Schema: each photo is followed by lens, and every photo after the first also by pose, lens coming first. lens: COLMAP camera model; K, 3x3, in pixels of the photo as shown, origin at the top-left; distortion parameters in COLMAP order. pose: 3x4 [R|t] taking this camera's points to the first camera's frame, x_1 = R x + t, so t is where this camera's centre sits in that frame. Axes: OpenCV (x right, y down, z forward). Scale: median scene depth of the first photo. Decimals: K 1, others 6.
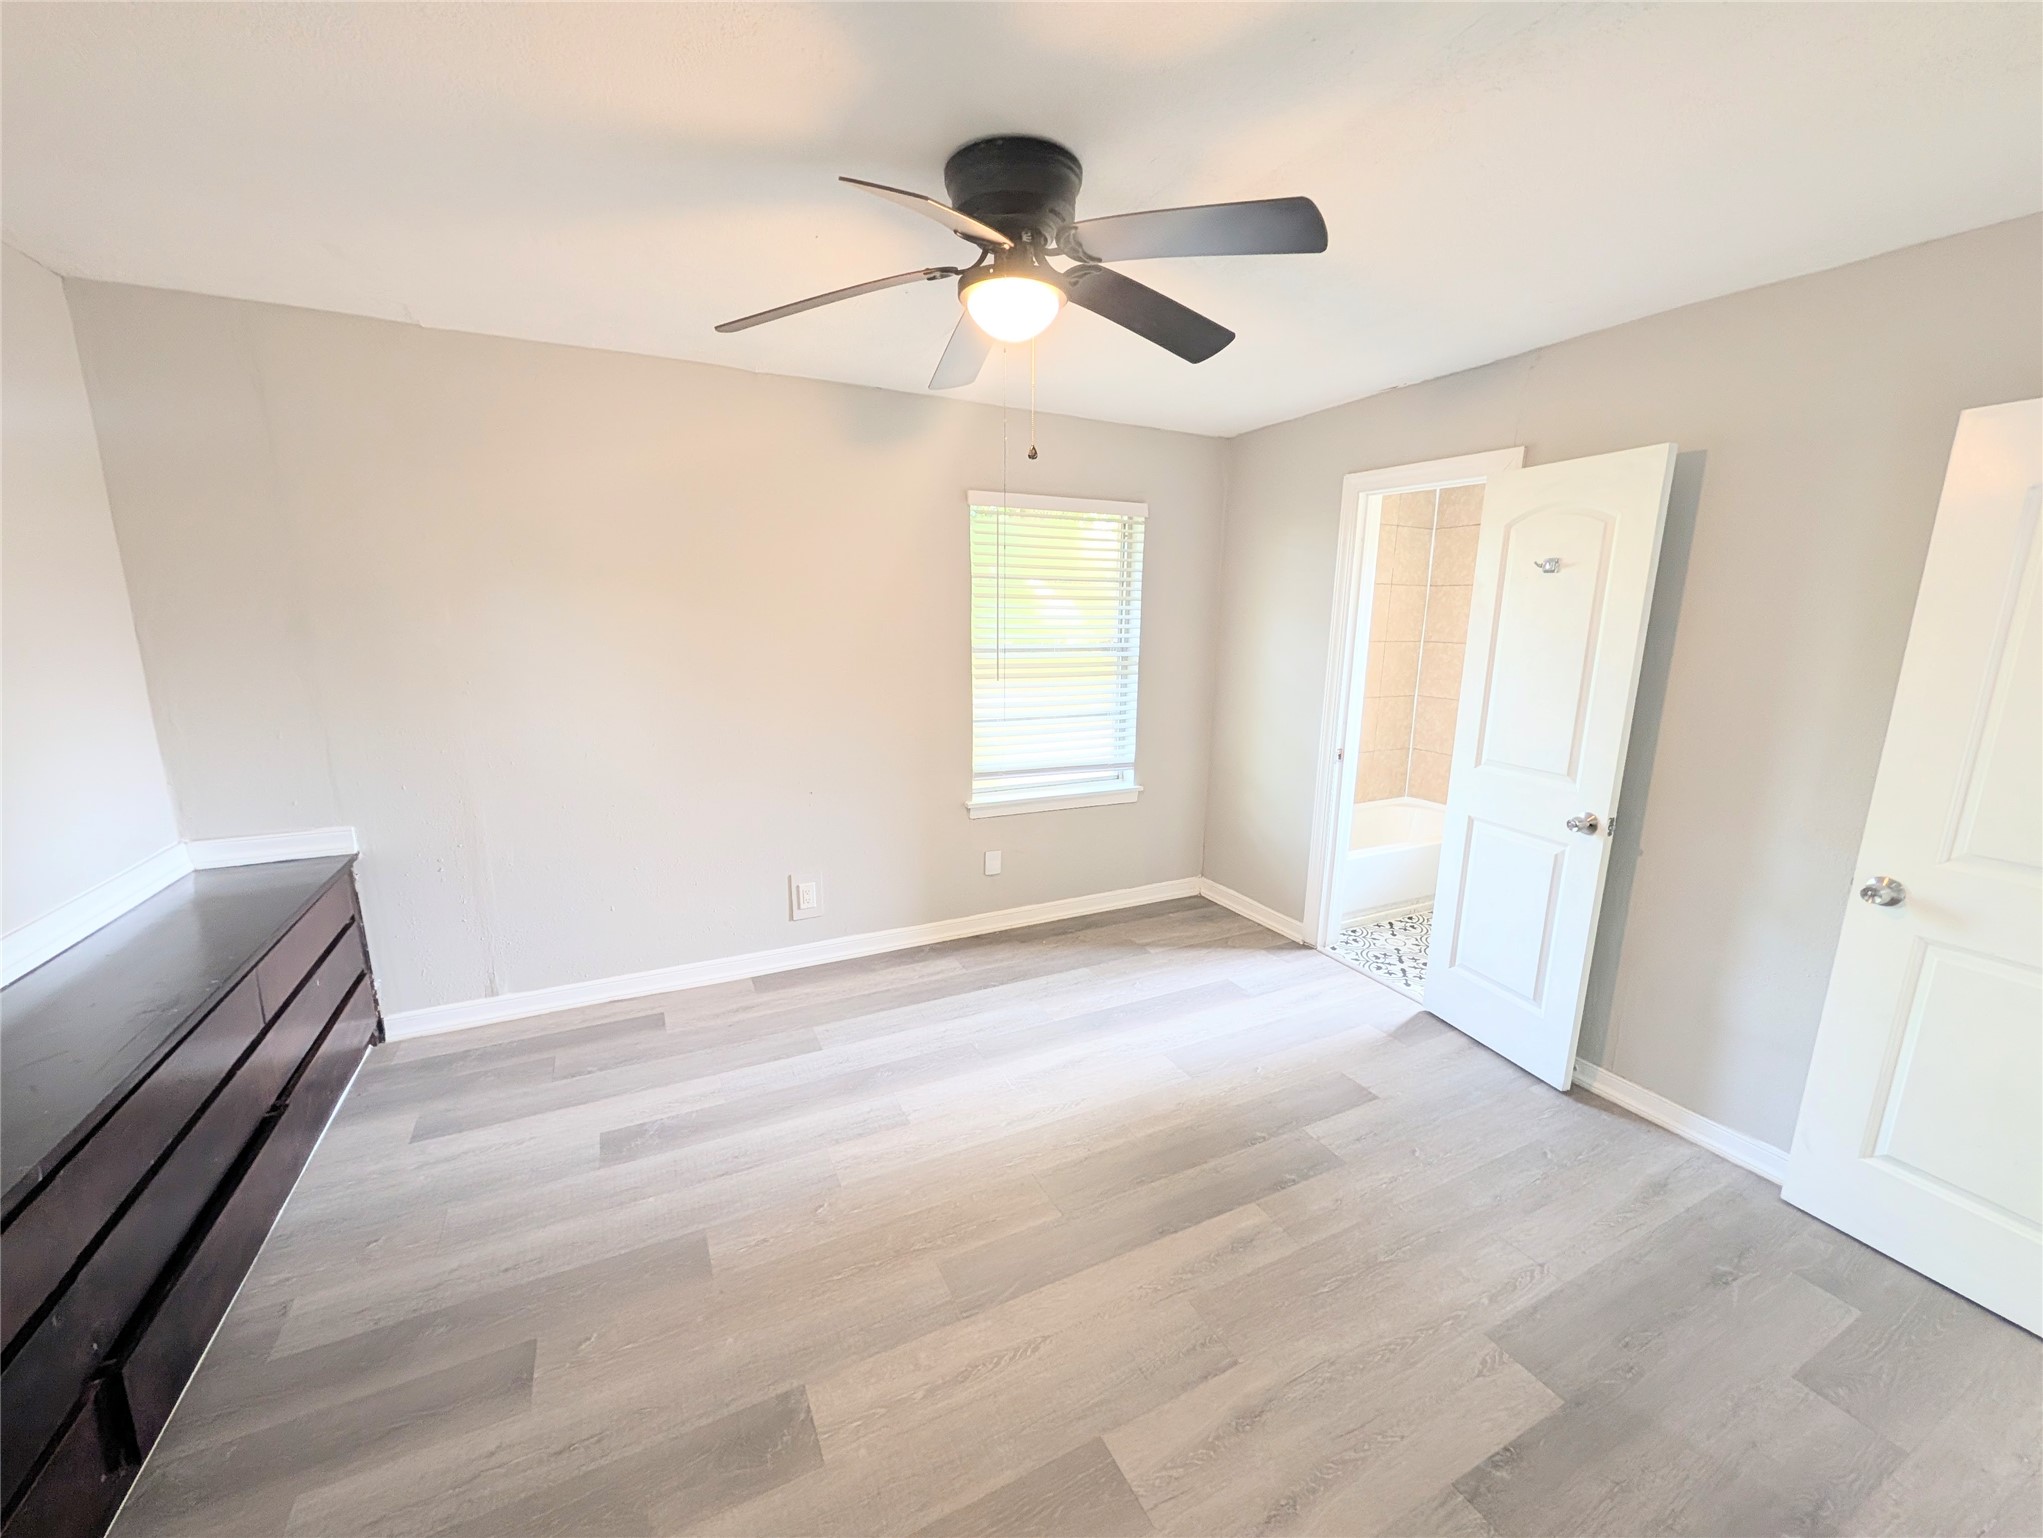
lens RADIAL K [[799.6, 0, 1019.3], [0, 799.6, 771.8], [0, 0, 1]] dist [0.000236, 0.000337]
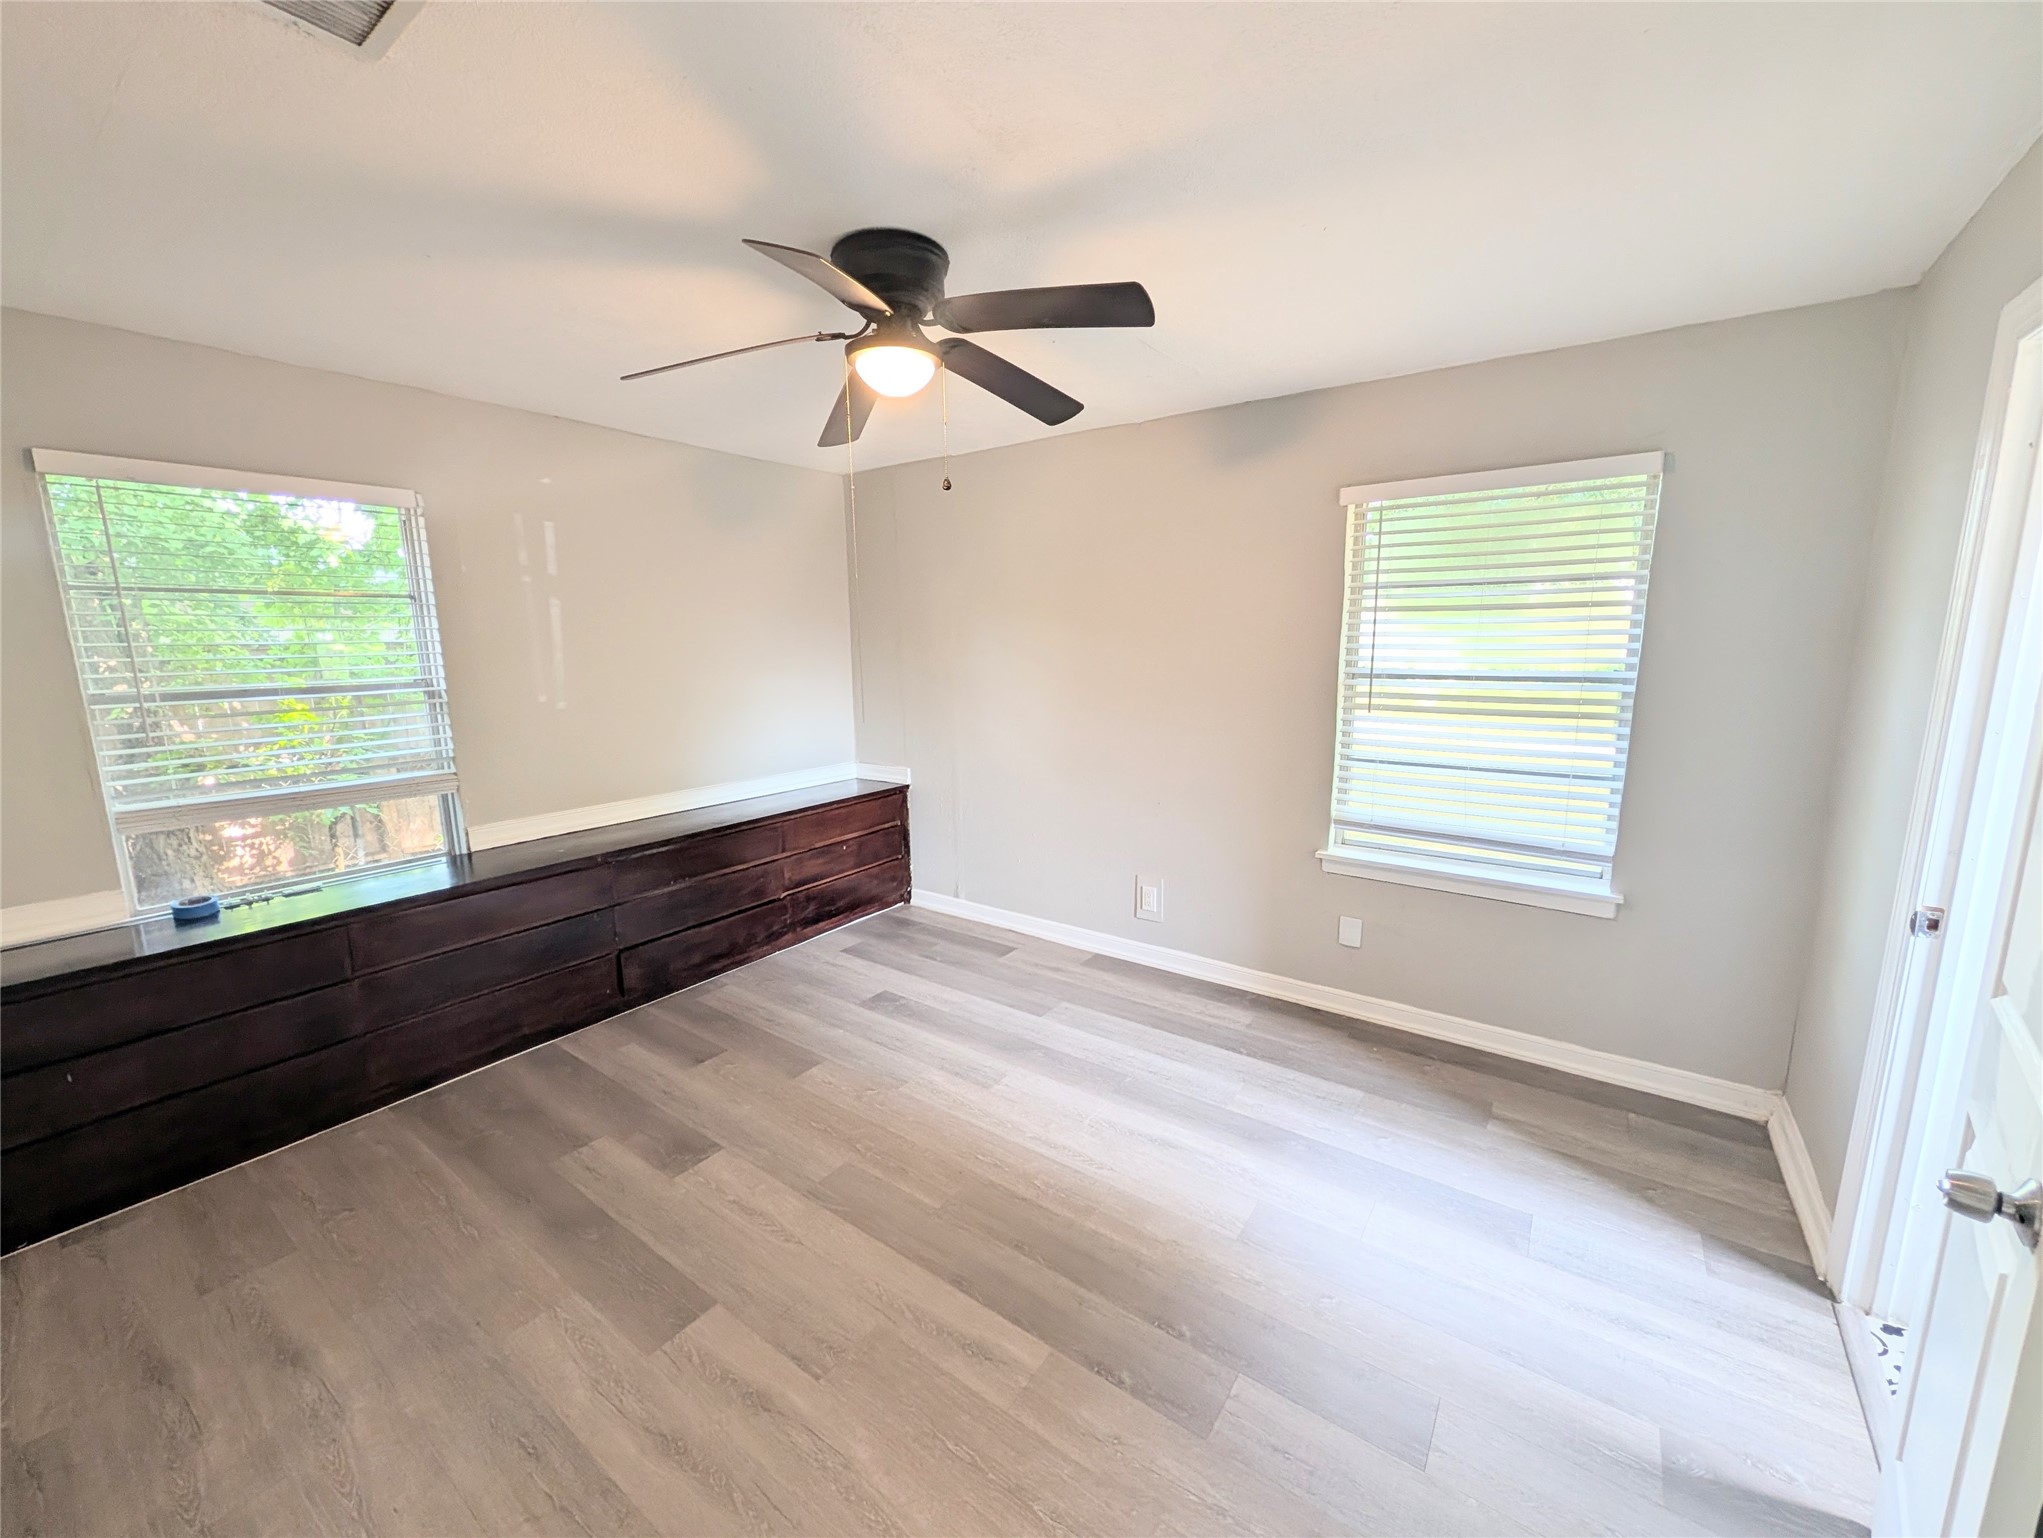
lens RADIAL K [[799.6, 0, 1019.3], [0, 799.6, 771.8], [0, 0, 1]] dist [0.000236, 0.000337]
pose [[0.464915, 0.132885, -0.875326, 0.759687], [-0.160776, 0.984905, 0.064127, -0.069867], [0.870635, 0.110918, 0.479262, 0.432757]]
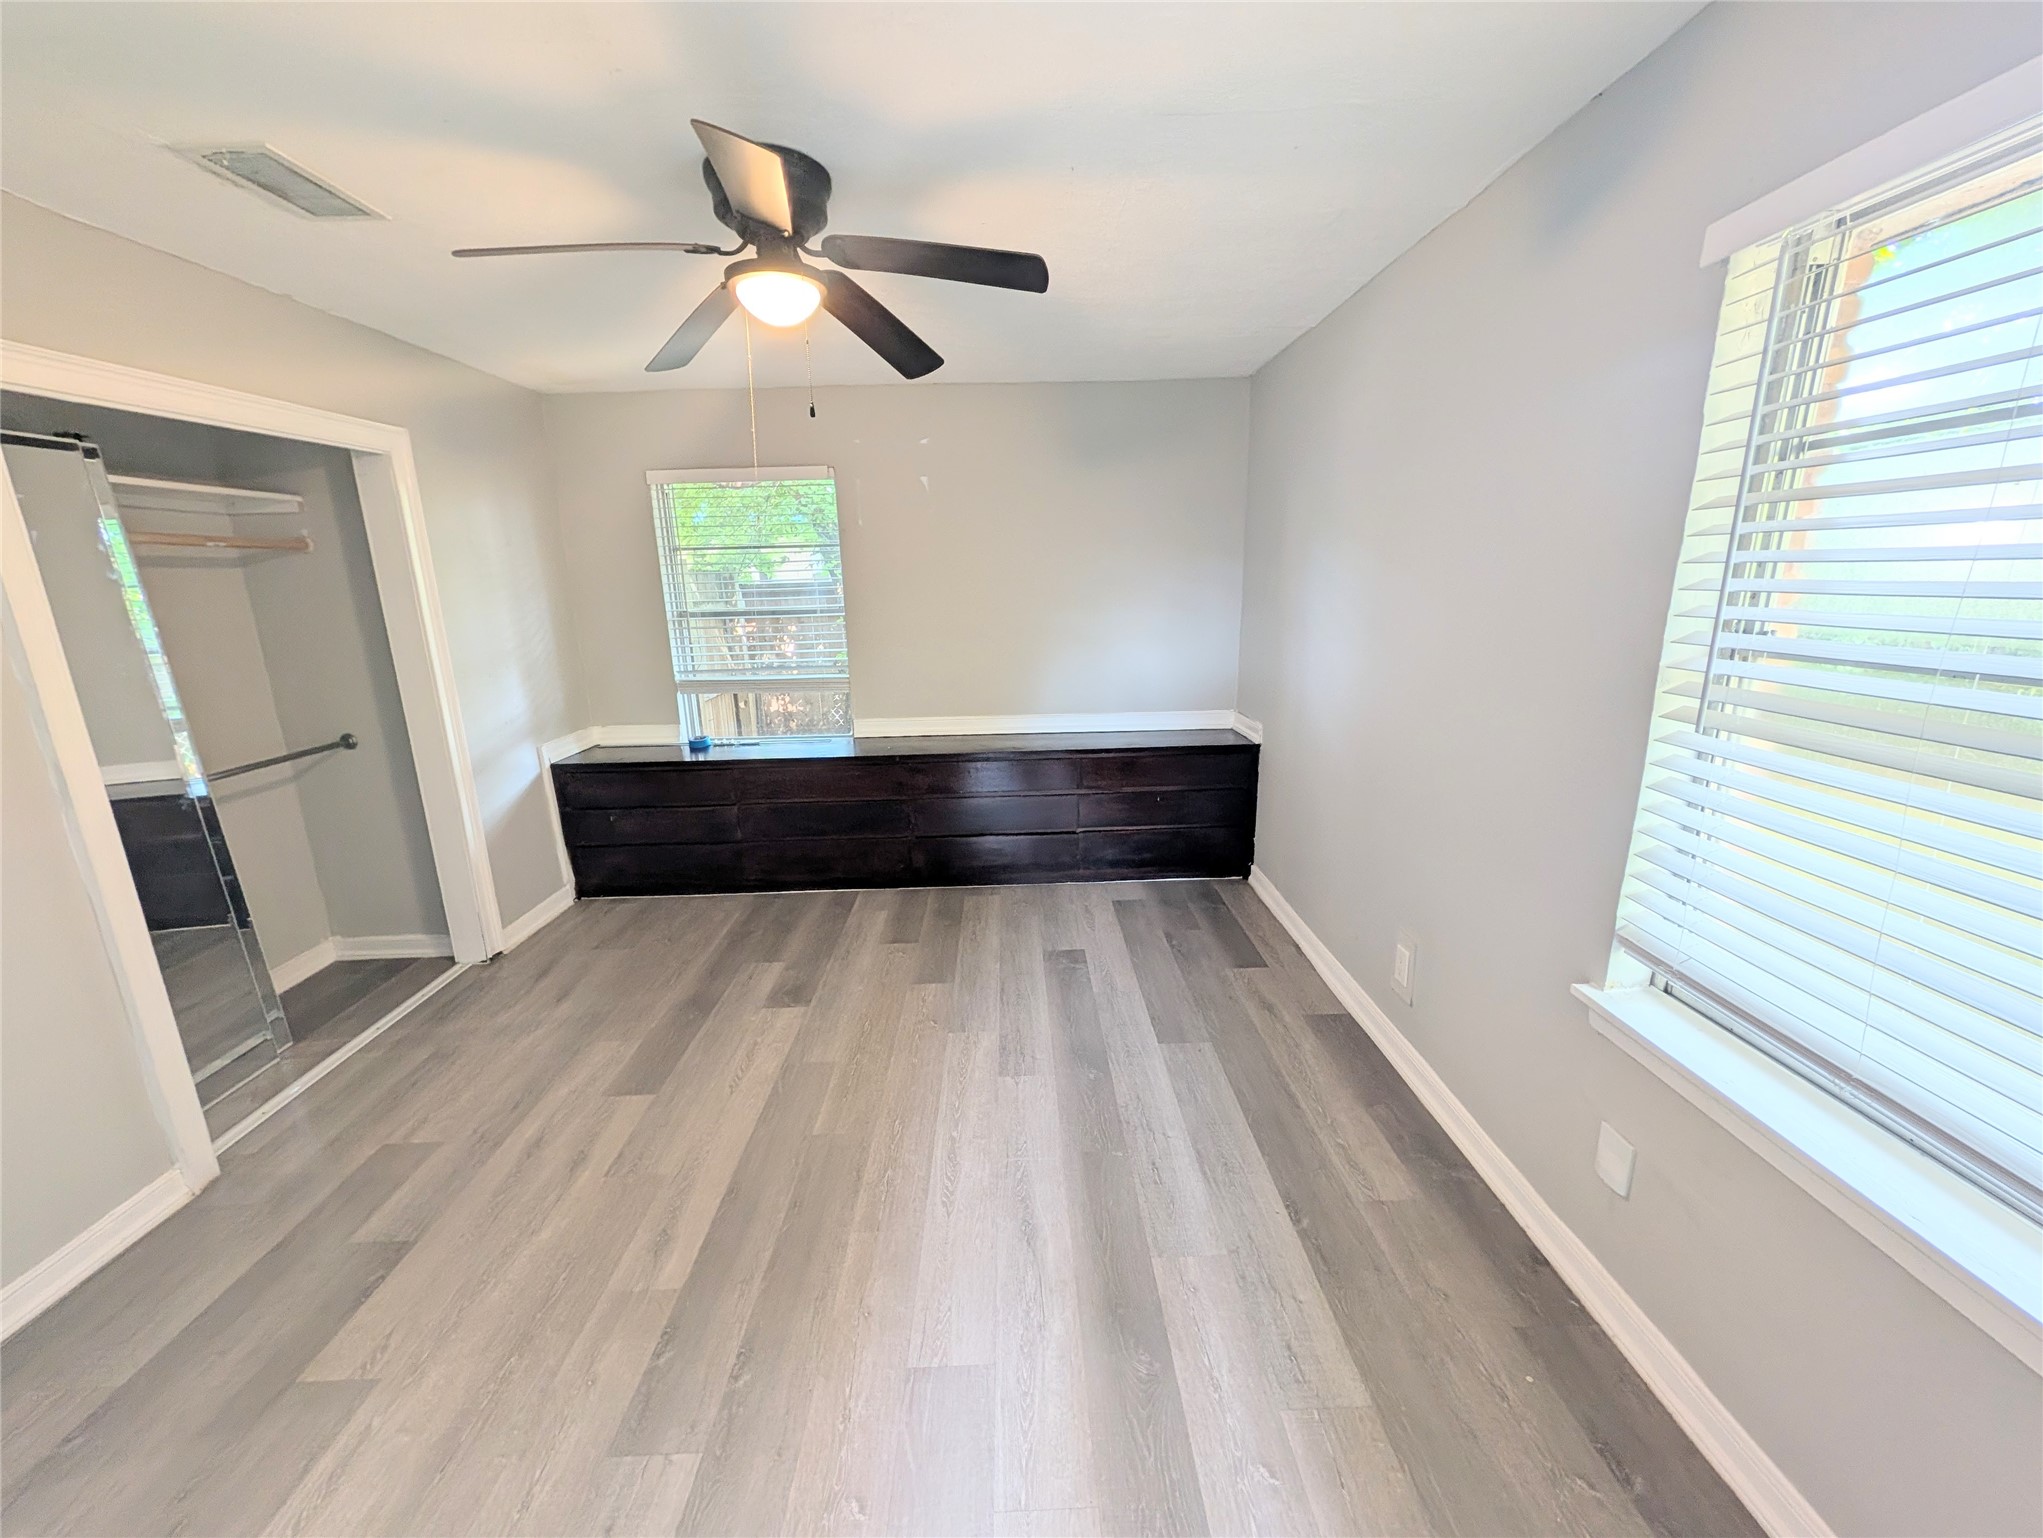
lens RADIAL K [[799.6, 0, 1019.3], [0, 799.6, 771.8], [0, 0, 1]] dist [0.000236, 0.000337]
pose [[-0.429022, 0.213429, -0.877718, 0.632161], [-0.160863, 0.938101, 0.306741, -0.229522], [0.888855, 0.272791, -0.368133, 1.229152]]
